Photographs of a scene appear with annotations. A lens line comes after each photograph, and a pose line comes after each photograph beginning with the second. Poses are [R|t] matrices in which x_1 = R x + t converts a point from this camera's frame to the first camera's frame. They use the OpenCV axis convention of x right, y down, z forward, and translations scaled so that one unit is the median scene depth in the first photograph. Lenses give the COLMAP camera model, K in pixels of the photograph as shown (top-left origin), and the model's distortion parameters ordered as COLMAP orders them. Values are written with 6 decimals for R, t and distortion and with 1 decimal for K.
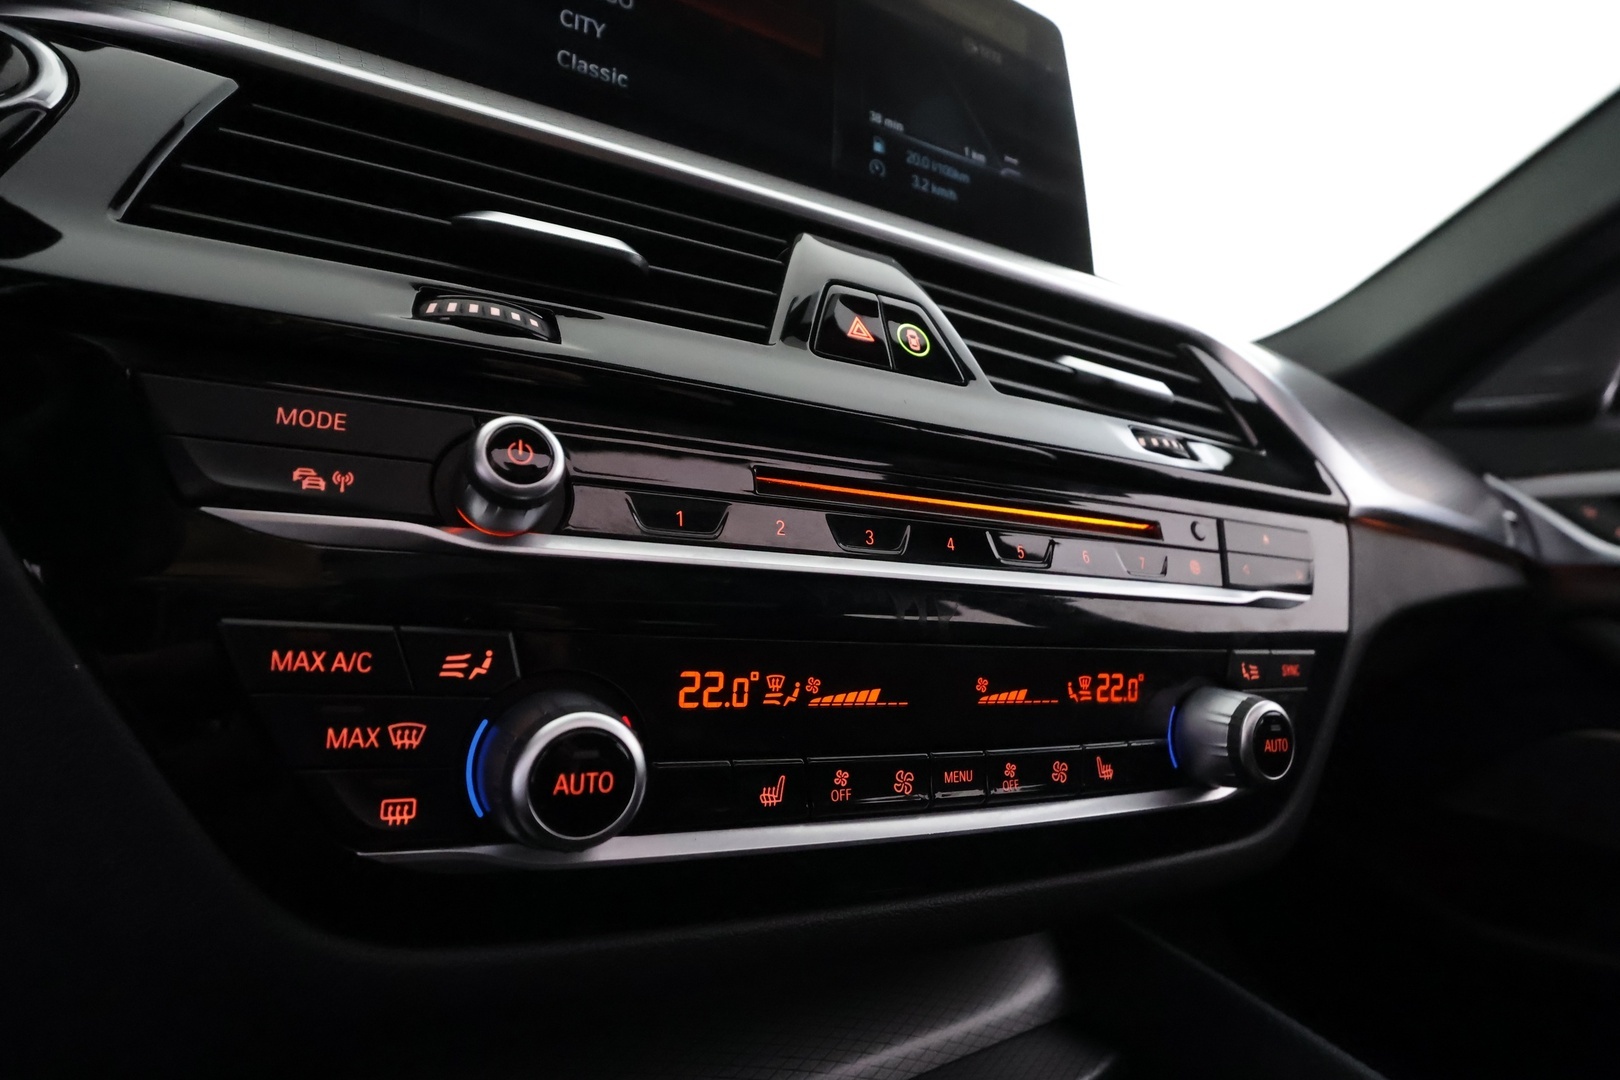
lens RADIAL K [[886.9, 0, 812.8], [0, 886.9, 537.2], [0, 0, 1]] dist [0.008354, 0.001206]
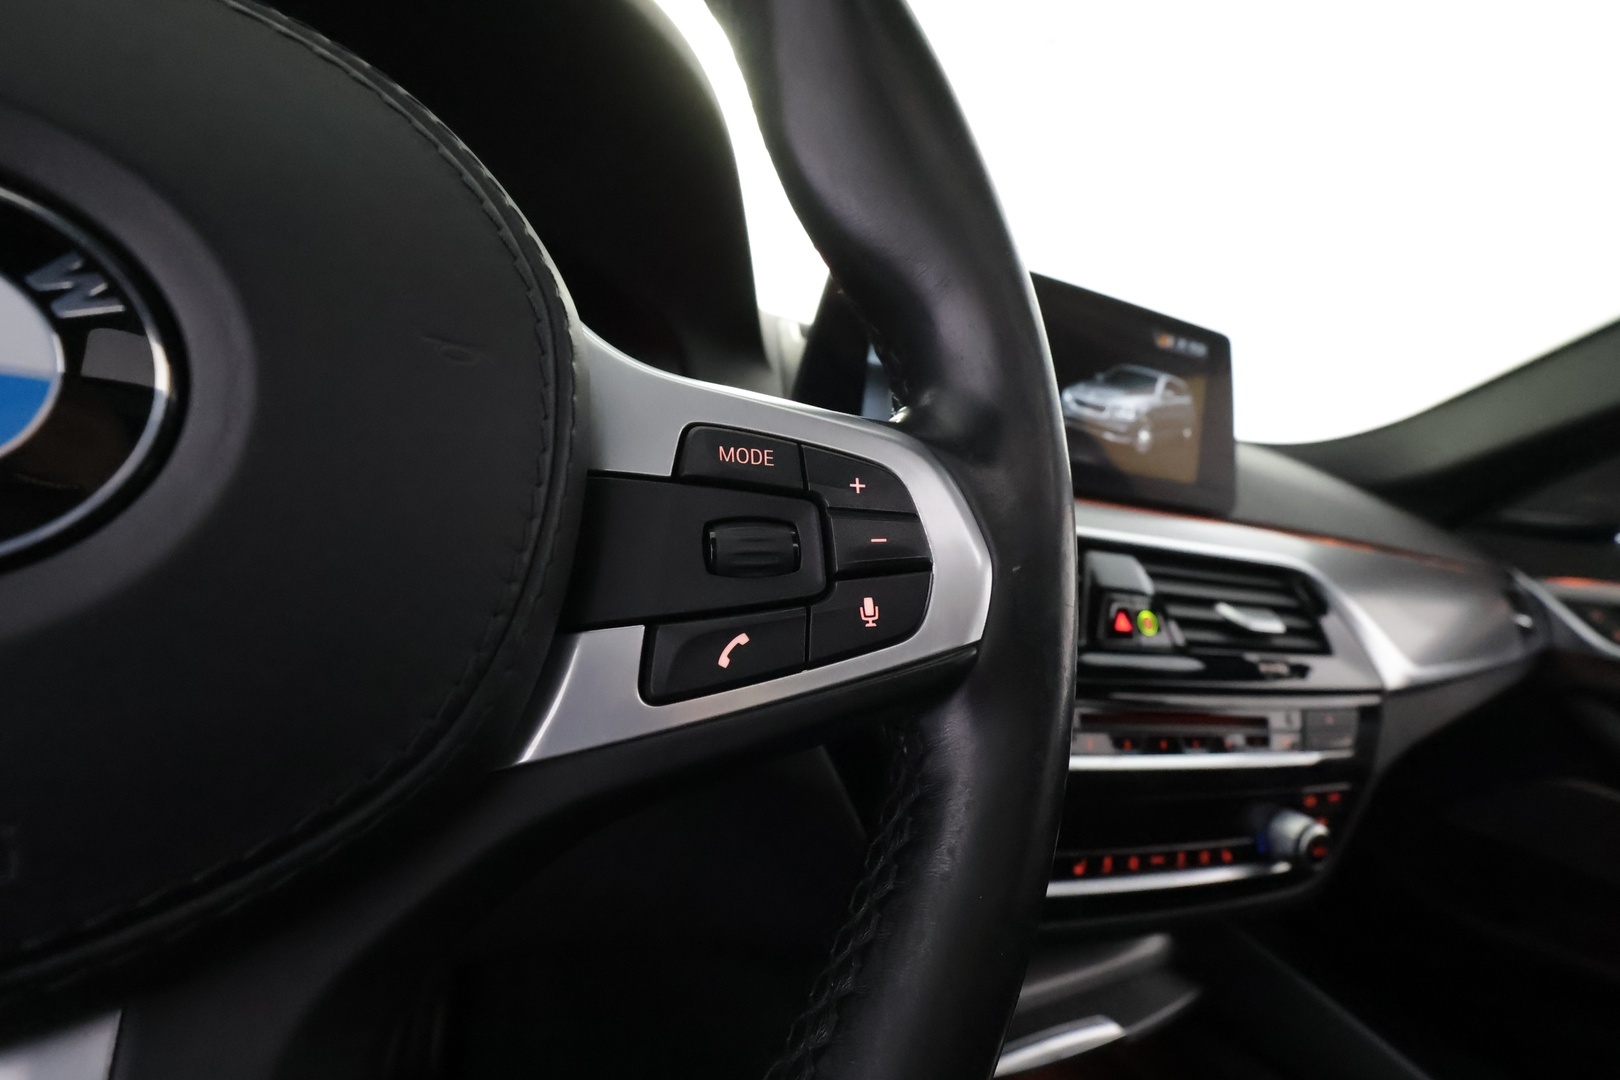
lens RADIAL K [[809.1, 0, 813.0], [0, 809.1, 535.9], [0, 0, 1]] dist [0.000691, -0.000294]
pose [[0.992160, 0.087692, -0.089041, -0.444436], [-0.078080, 0.991272, 0.106224, -0.515925], [0.097579, -0.098439, 0.990347, -0.730090]]
